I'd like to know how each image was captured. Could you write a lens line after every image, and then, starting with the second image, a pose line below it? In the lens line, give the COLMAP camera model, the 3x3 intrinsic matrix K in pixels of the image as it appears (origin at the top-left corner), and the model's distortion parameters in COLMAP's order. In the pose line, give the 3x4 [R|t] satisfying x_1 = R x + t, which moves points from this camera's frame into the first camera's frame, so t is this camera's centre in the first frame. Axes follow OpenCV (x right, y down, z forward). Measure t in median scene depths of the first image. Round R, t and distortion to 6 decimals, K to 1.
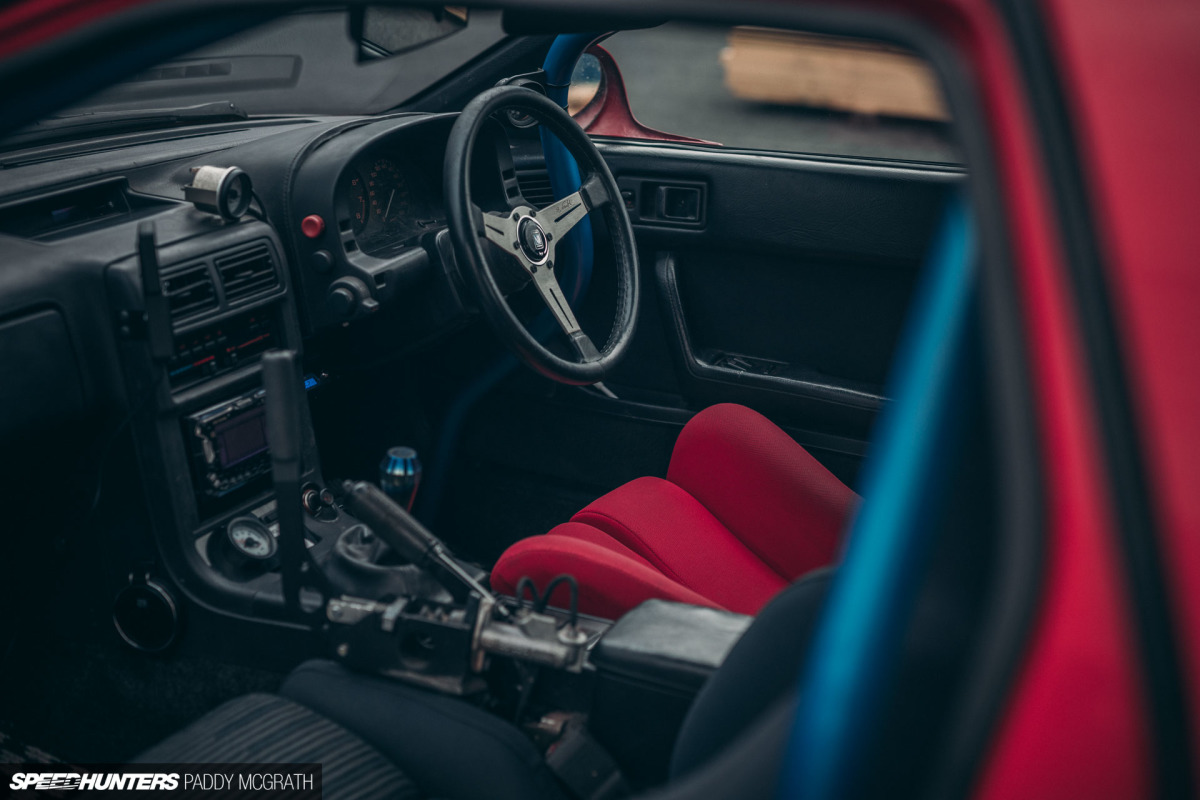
lens RADIAL K [[1808.9, 0, 600.0], [0, 1808.9, 400.0], [0, 0, 1]] dist [-0.020619, -0.039482]
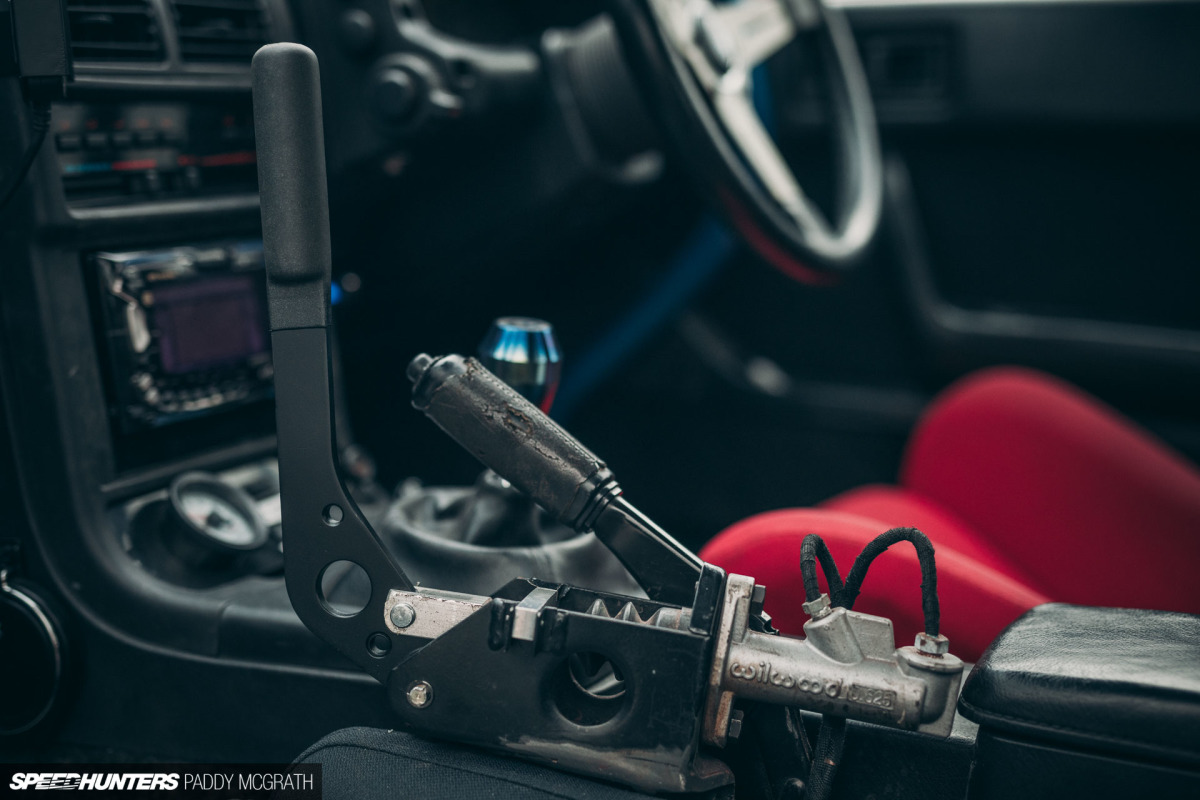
lens RADIAL K [[1728.6, 0, 600.0], [0, 1728.6, 400.0], [0, 0, 1]] dist [-0.063457, 0.045786]
pose [[0.999510, -0.005688, 0.030780, -0.103356], [0.010331, 0.988193, -0.152868, 0.123801], [-0.029547, 0.153111, 0.987767, 0.529342]]
